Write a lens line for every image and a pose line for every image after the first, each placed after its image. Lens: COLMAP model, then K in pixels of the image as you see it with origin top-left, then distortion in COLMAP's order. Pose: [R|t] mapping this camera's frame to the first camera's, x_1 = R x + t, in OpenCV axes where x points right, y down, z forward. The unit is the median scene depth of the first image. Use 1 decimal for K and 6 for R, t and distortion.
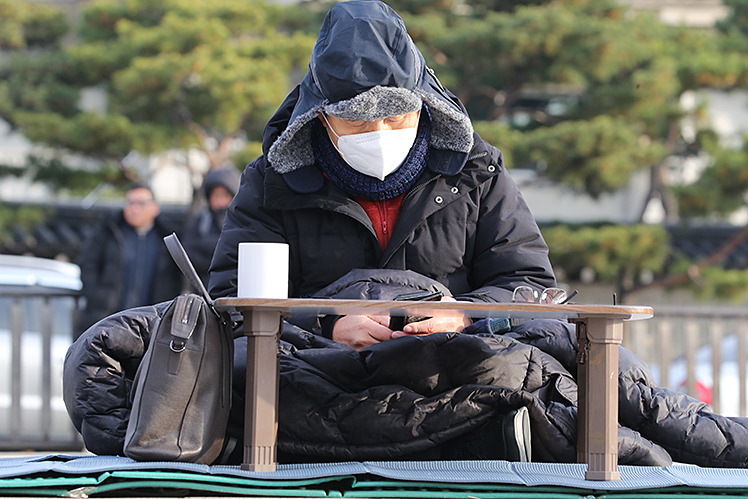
lens RADIAL K [[4469.4, 0, 374.0], [0, 4469.4, 249.5], [0, 0, 1]] dist [-0.437718, -5.036502]
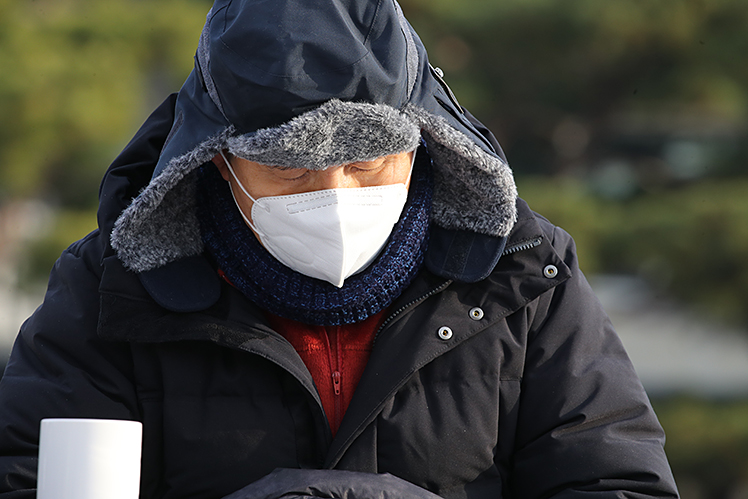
lens RADIAL K [[4492.7, 0, 374.0], [0, 4492.7, 249.5], [0, 0, 1]] dist [5.966932, -635.003158]
pose [[0.999569, 0.010308, -0.027504, 0.020093], [-0.010201, 0.999940, 0.004025, -0.022020], [0.027544, -0.003743, 0.999614, 0.491701]]
